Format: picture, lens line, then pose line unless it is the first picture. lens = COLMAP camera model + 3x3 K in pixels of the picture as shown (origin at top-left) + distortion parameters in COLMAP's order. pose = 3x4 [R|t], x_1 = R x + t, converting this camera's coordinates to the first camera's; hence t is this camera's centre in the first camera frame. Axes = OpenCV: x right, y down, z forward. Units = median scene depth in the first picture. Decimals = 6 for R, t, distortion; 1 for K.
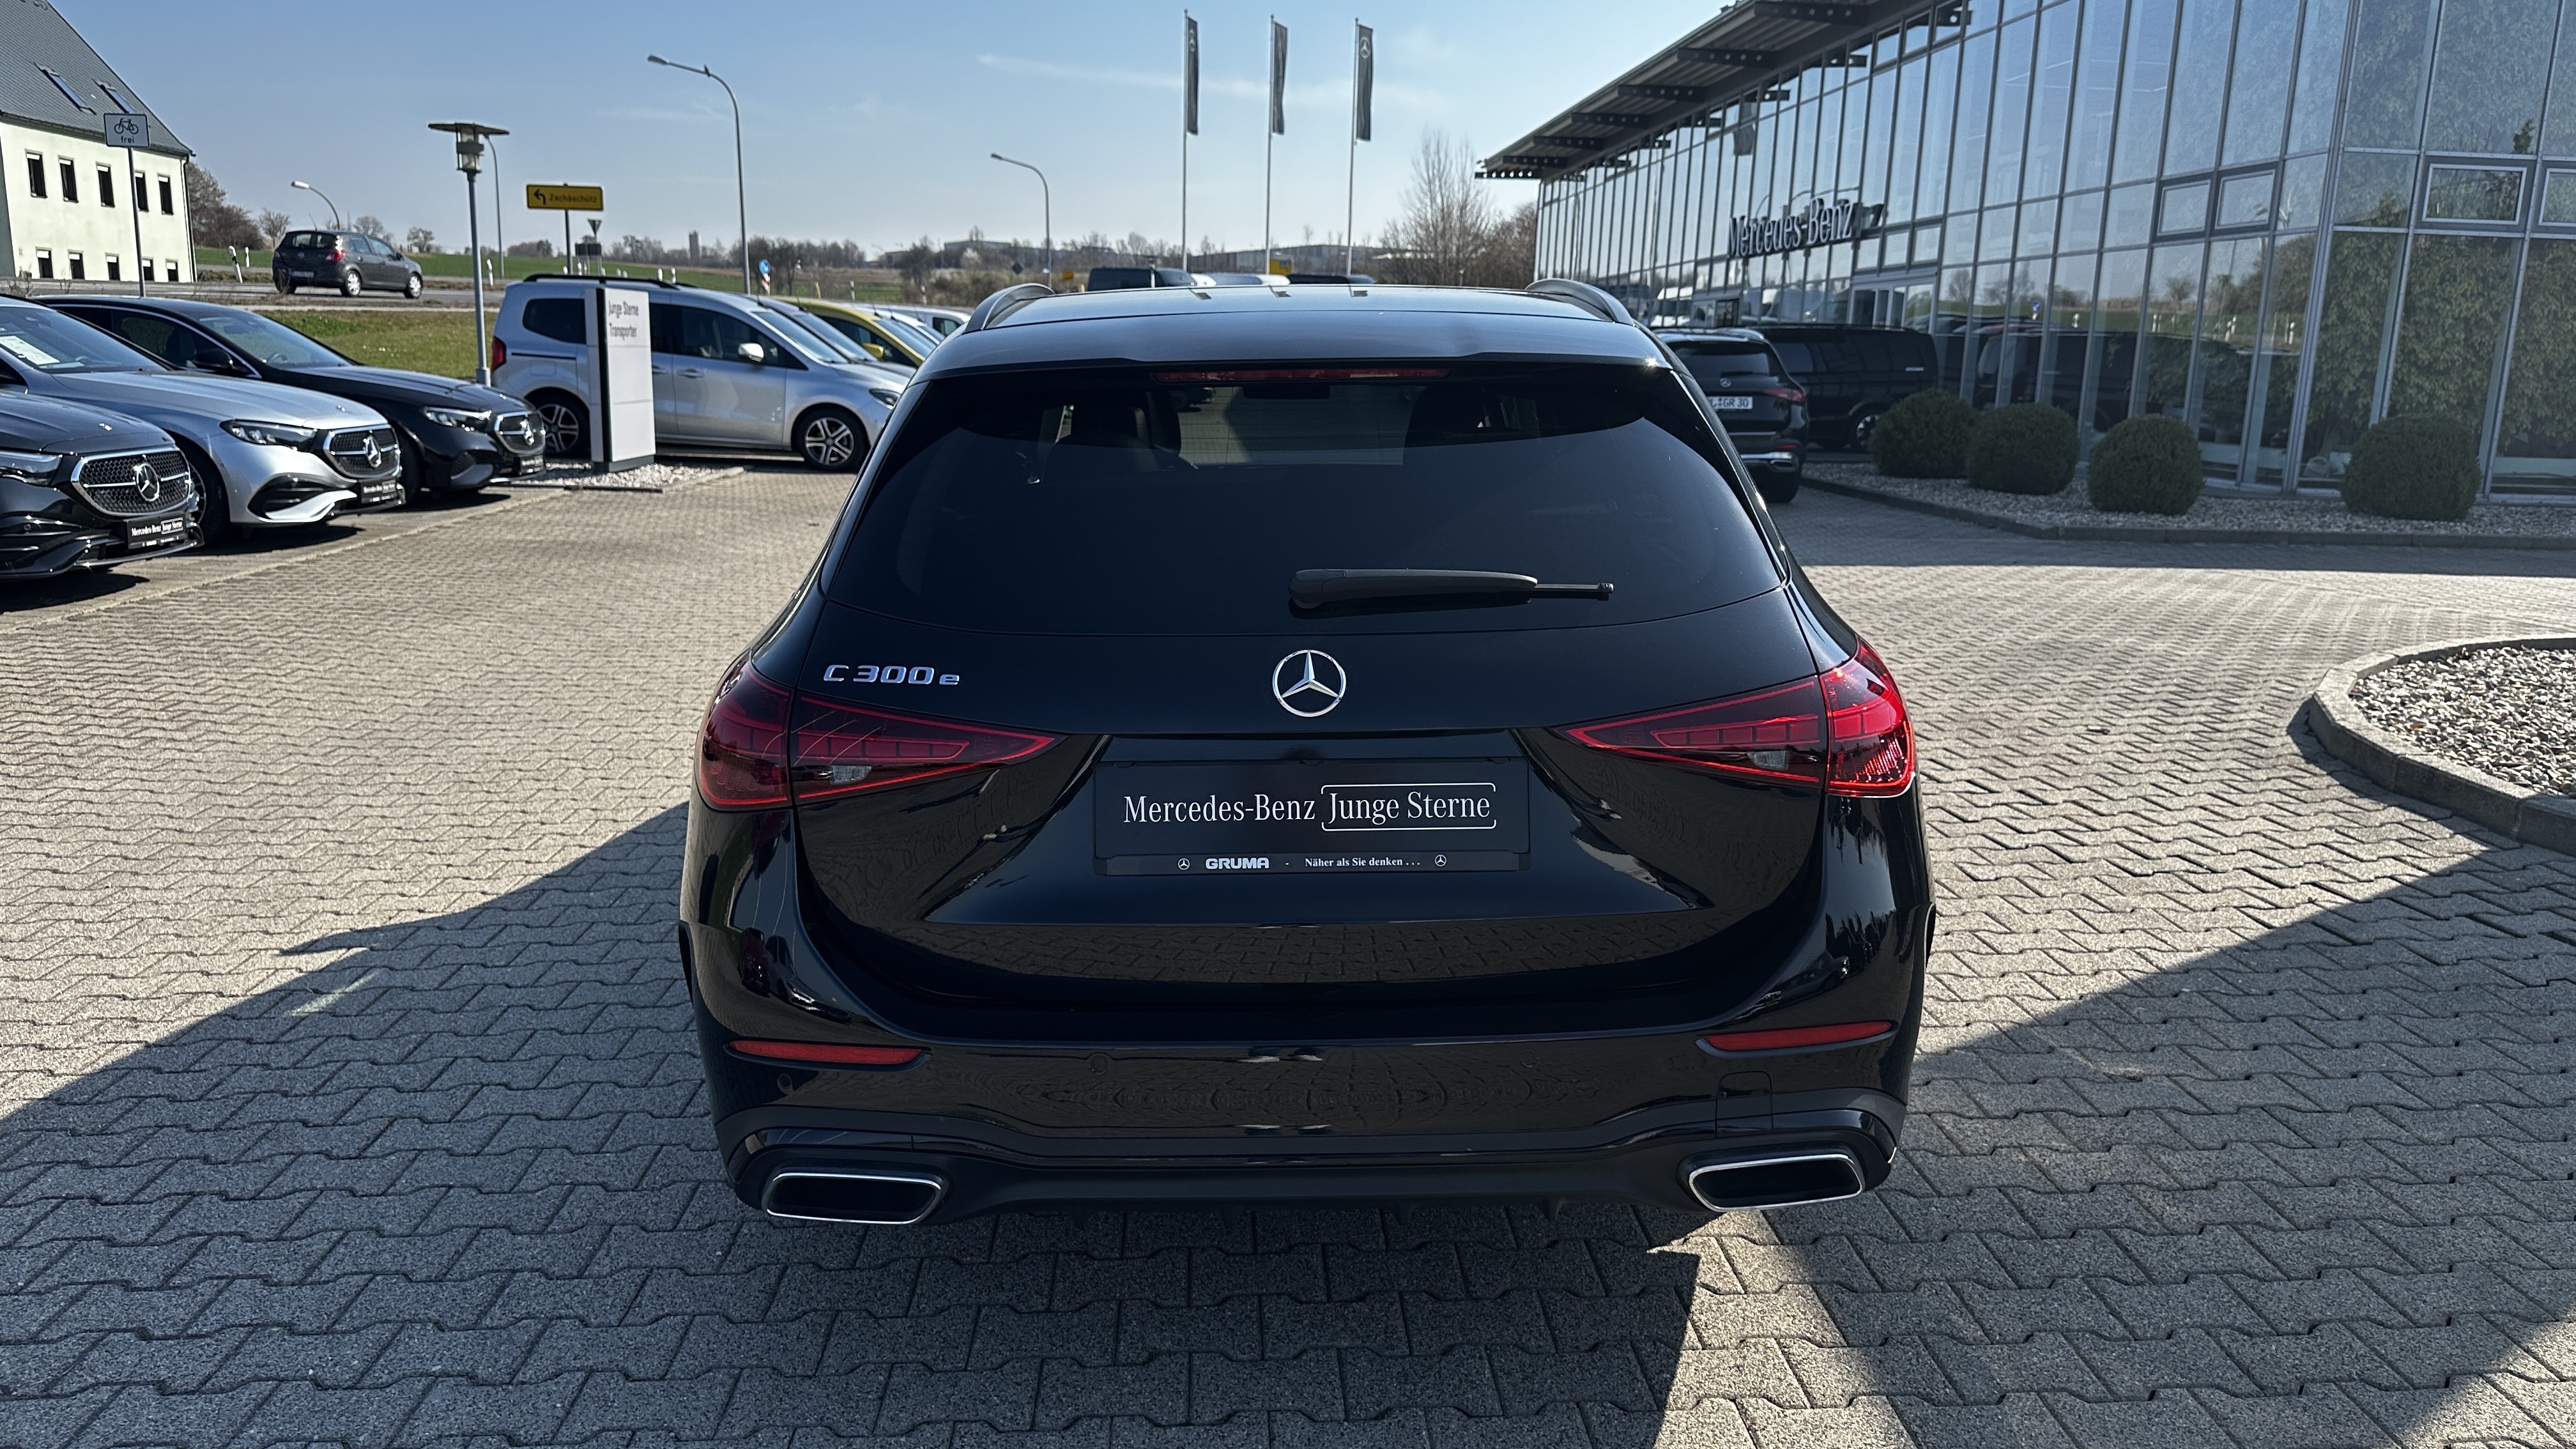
lens RADIAL K [[1811.9, 0, 1288.0], [0, 1811.9, 724.5], [0, 0, 1]] dist [0.050369, -0.066804]
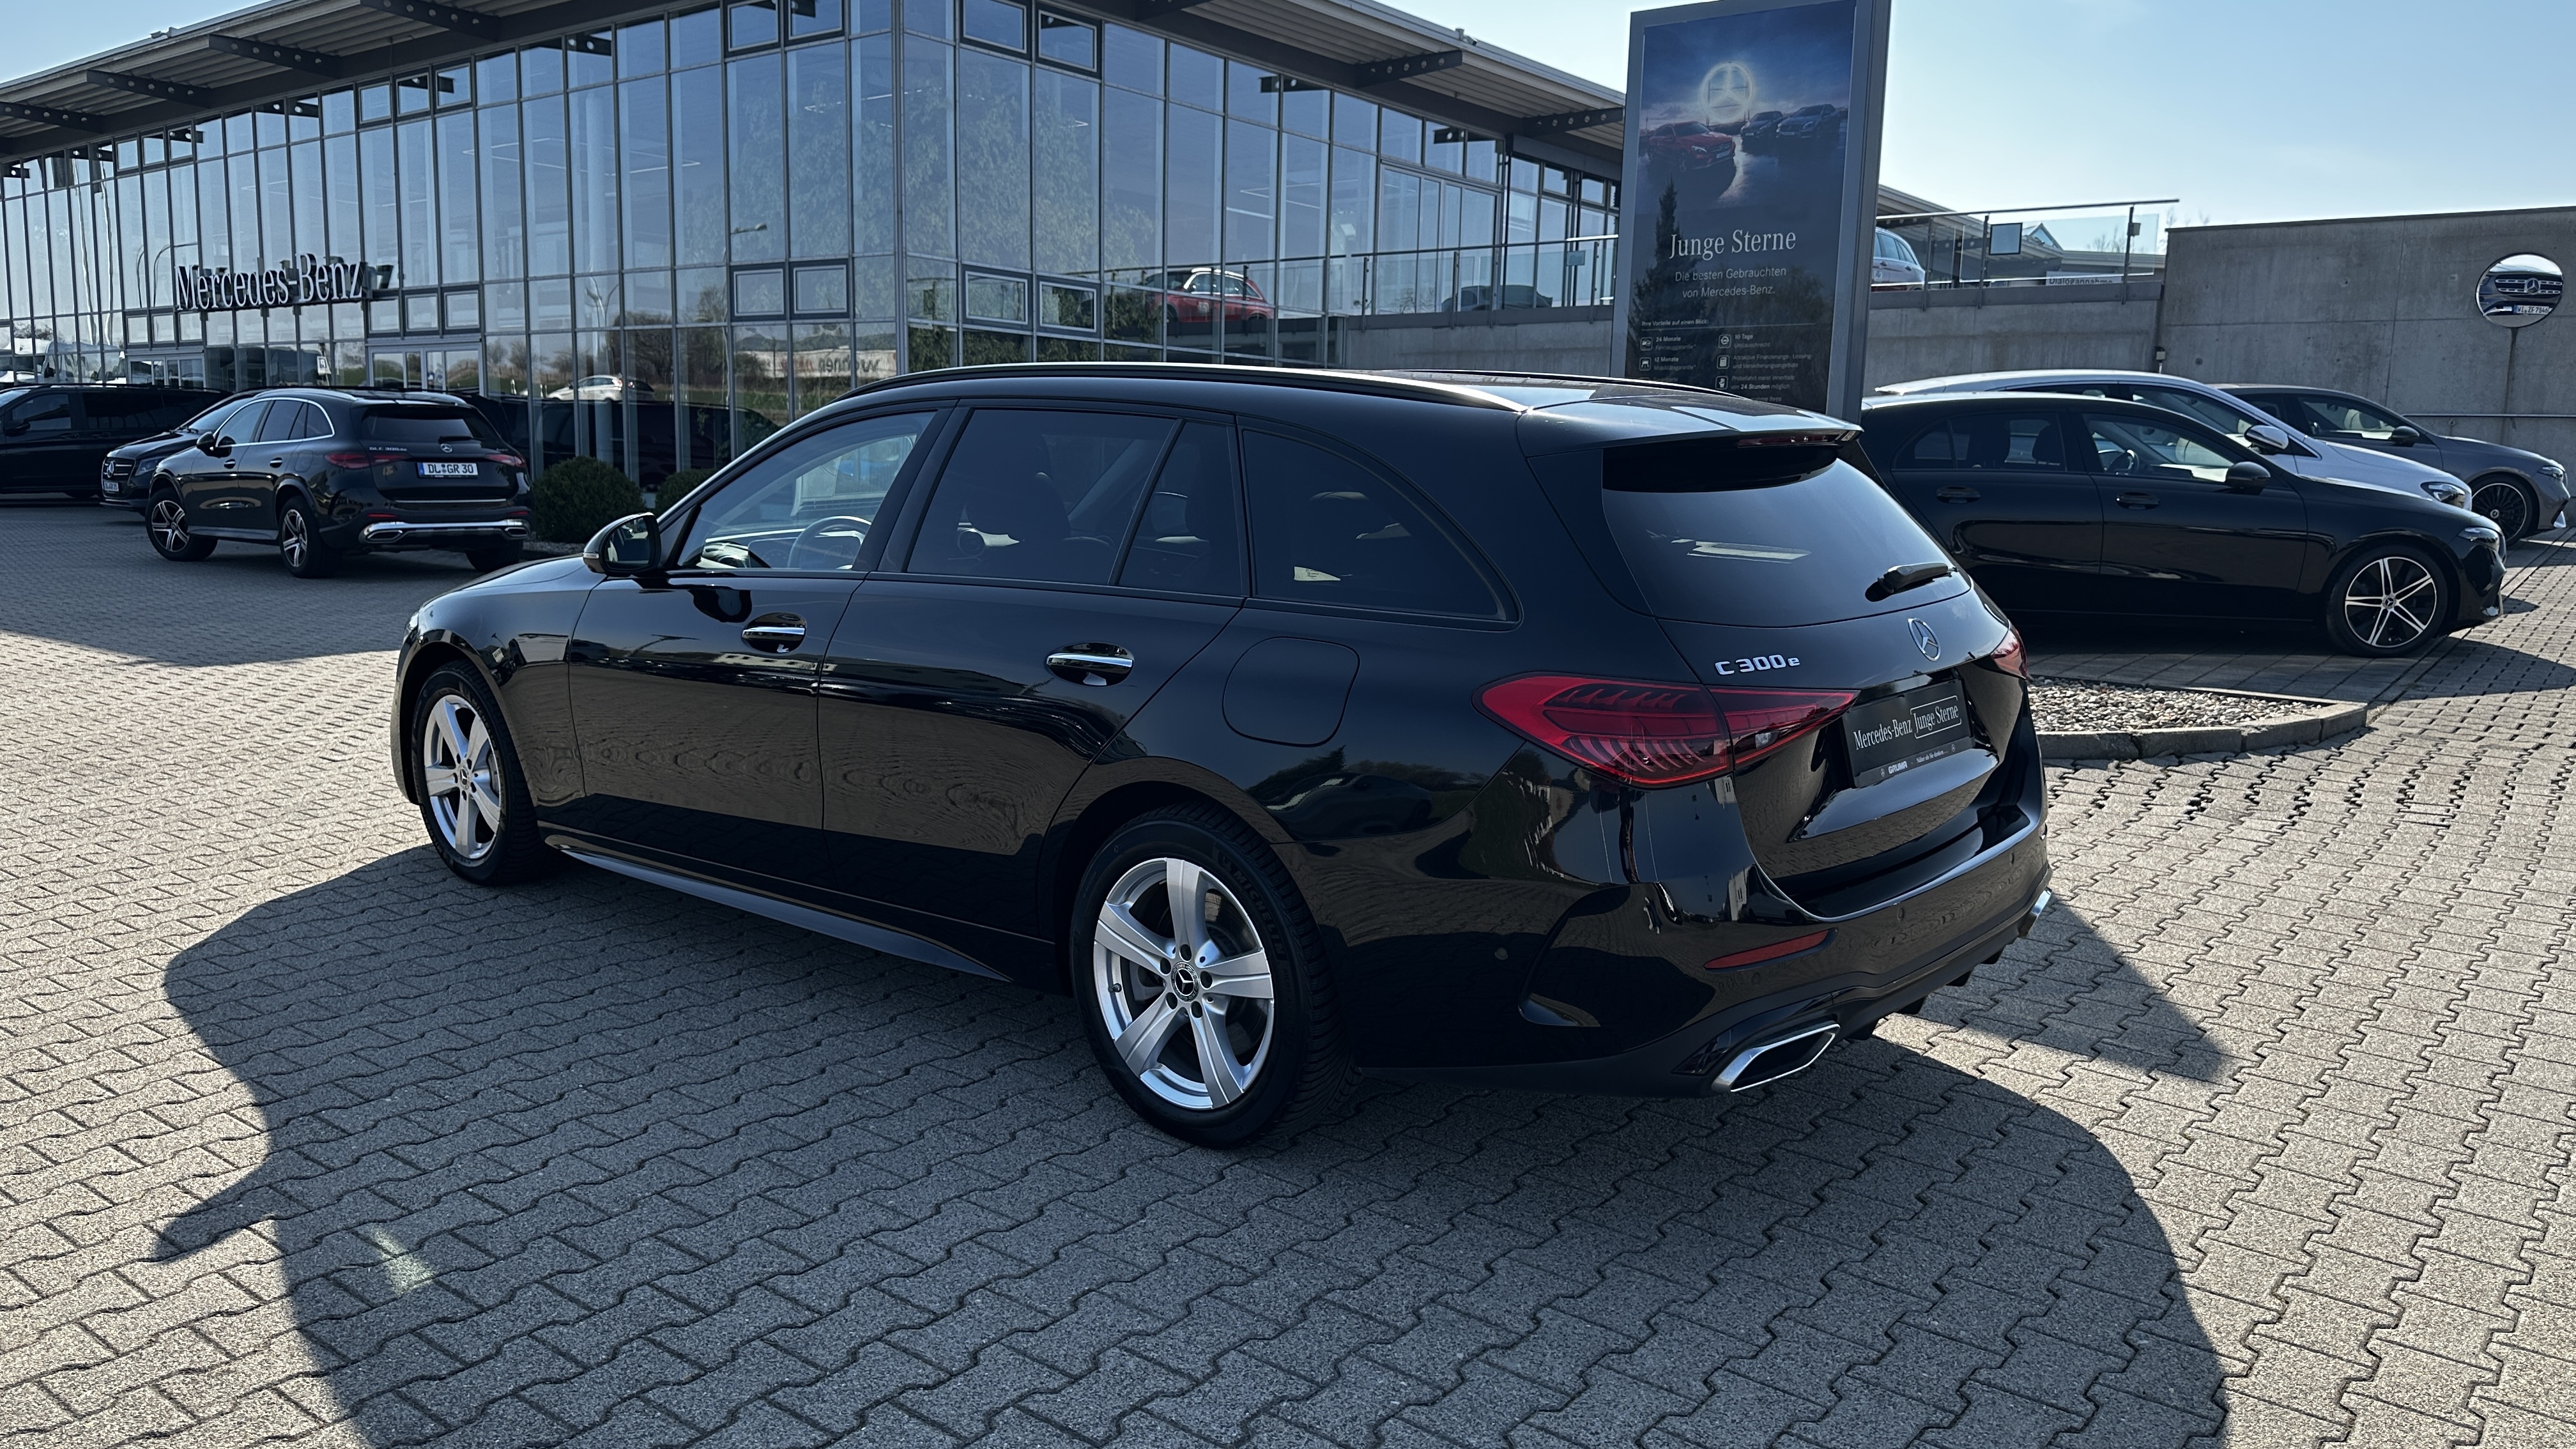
lens RADIAL K [[1811.9, 0, 1288.0], [0, 1811.9, 724.5], [0, 0, 1]] dist [0.050369, -0.066804]
pose [[0.668009, -0.118317, 0.734687, -0.182092], [0.144277, 0.989138, 0.028112, -0.008957], [-0.730033, 0.087219, 0.677823, 0.044239]]
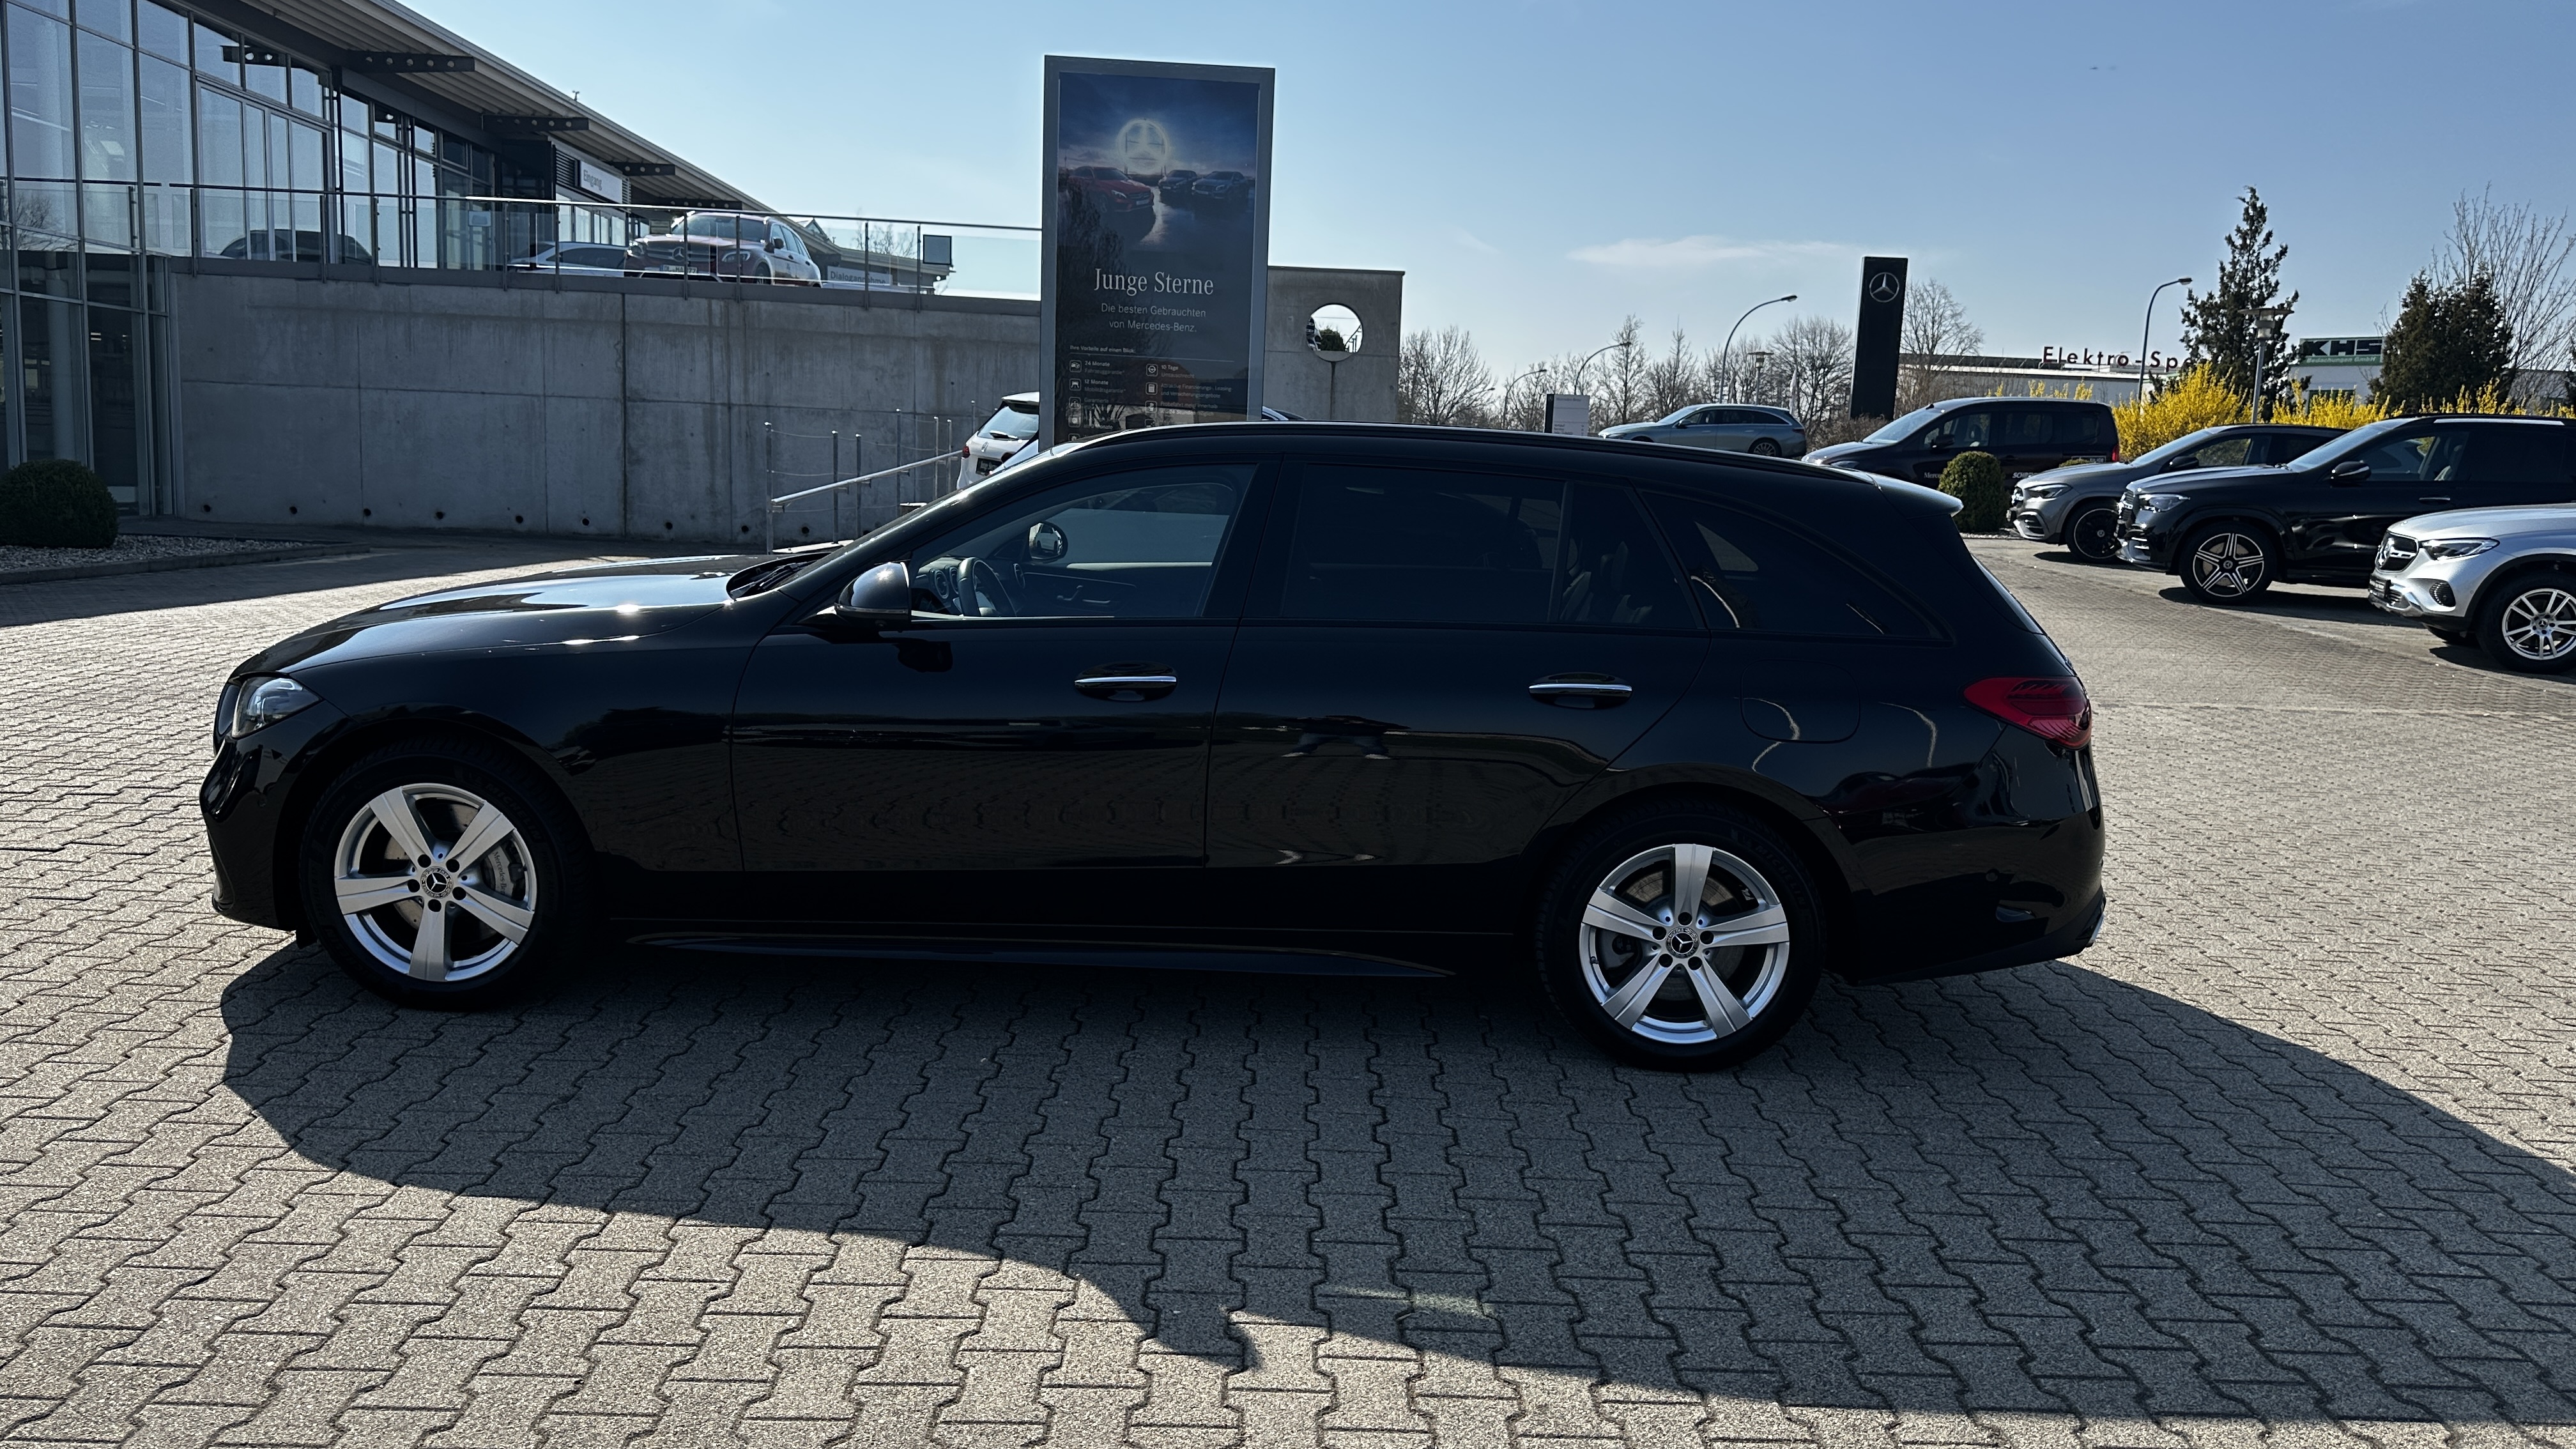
lens RADIAL K [[1811.8, 0, 1285.6], [0, 1811.8, 733.7], [0, 0, 1]] dist [0.083484, -0.129052]
pose [[0.040788, -0.162989, 0.985784, -0.286679], [0.158965, 0.975098, 0.154644, -0.050941], [-0.986441, 0.150398, 0.065682, 0.218579]]
